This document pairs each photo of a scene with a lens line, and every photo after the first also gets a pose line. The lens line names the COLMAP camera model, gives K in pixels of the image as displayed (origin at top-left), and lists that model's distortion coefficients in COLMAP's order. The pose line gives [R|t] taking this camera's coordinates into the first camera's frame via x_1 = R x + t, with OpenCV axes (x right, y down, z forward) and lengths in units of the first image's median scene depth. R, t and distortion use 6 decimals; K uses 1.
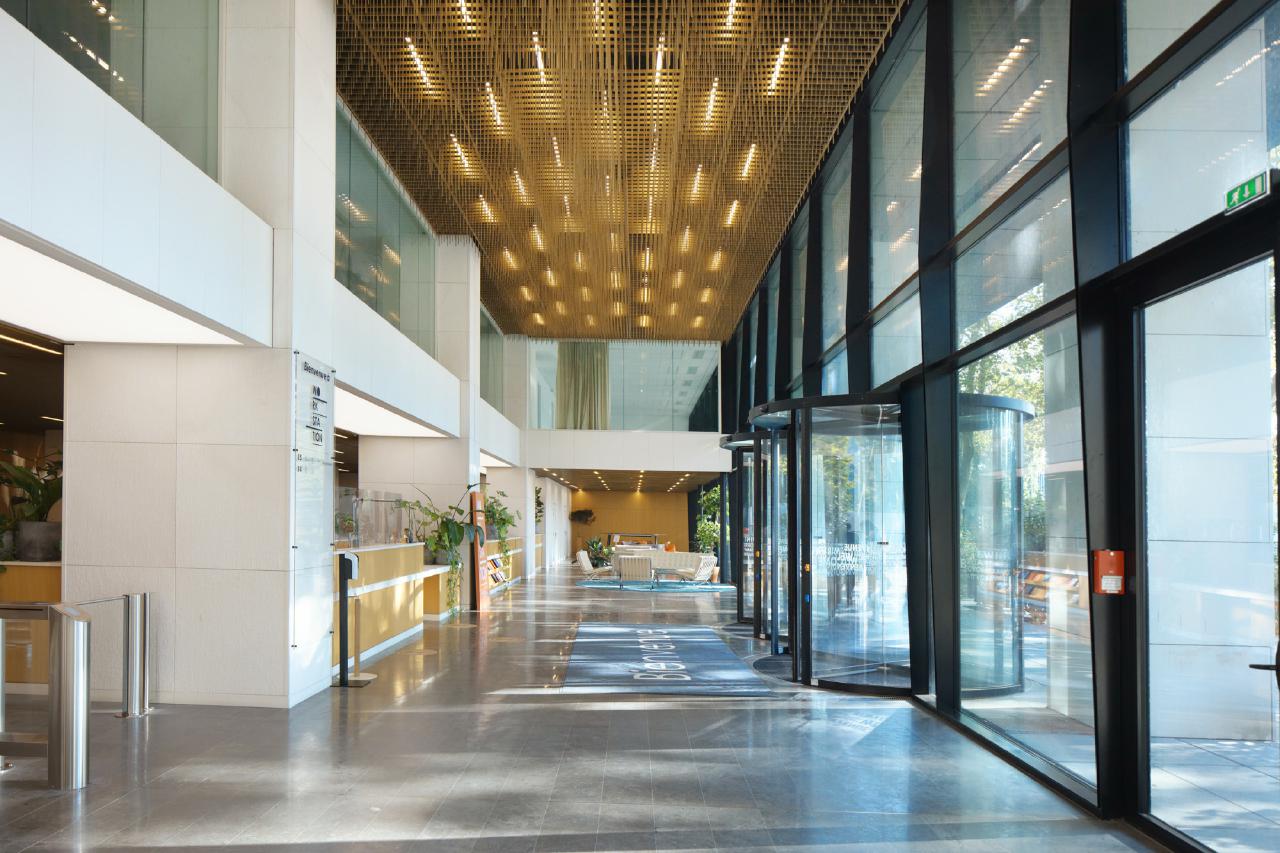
lens RADIAL K [[870.5, 0, 640.9], [0, 870.5, 397.4], [0, 0, 1]] dist [-0.003595, -0.004132]
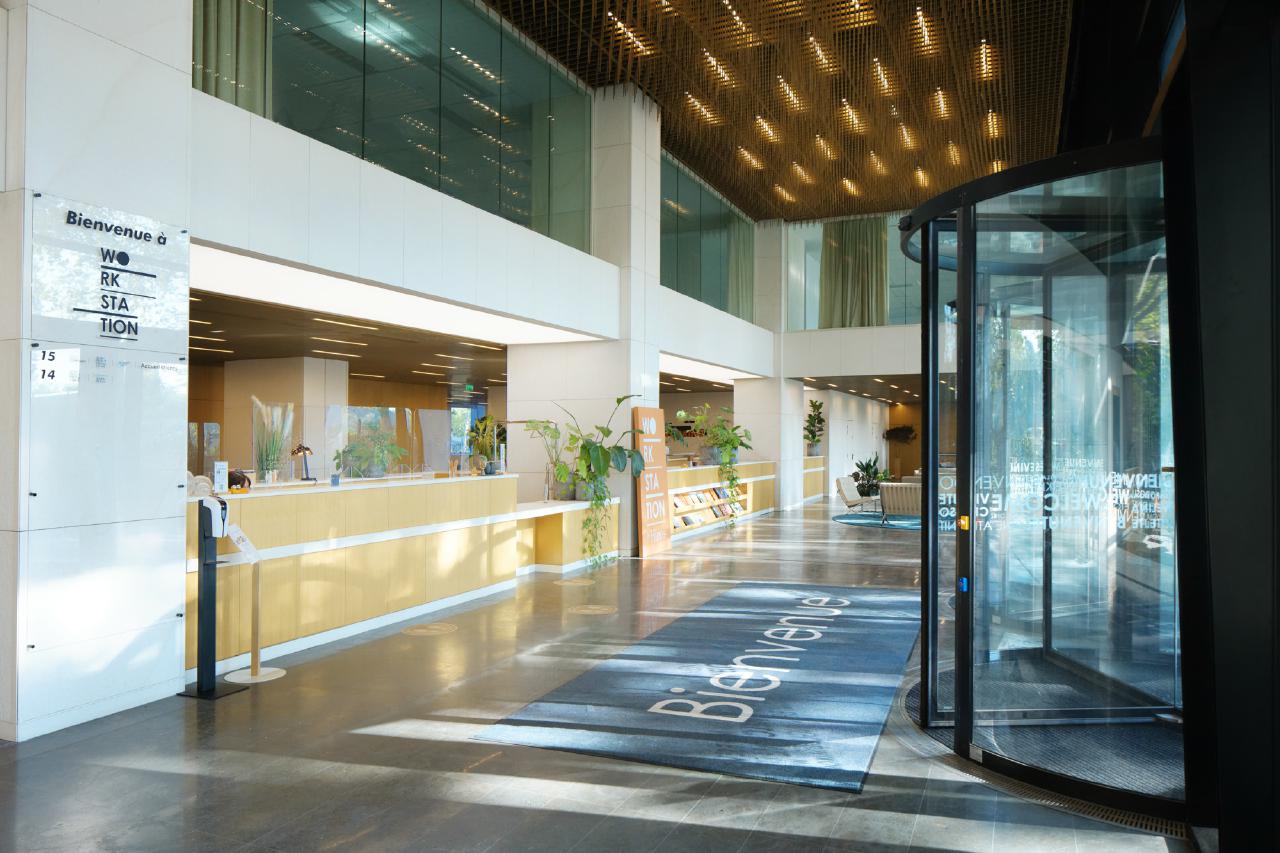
lens RADIAL K [[870.5, 0, 640.9], [0, 870.5, 397.4], [0, 0, 1]] dist [-0.003595, -0.004132]
pose [[0.911197, -0.043462, -0.409672, 0.136226], [0.080091, 0.994135, 0.072672, 0.044769], [0.404111, -0.099029, 0.909334, 0.299881]]
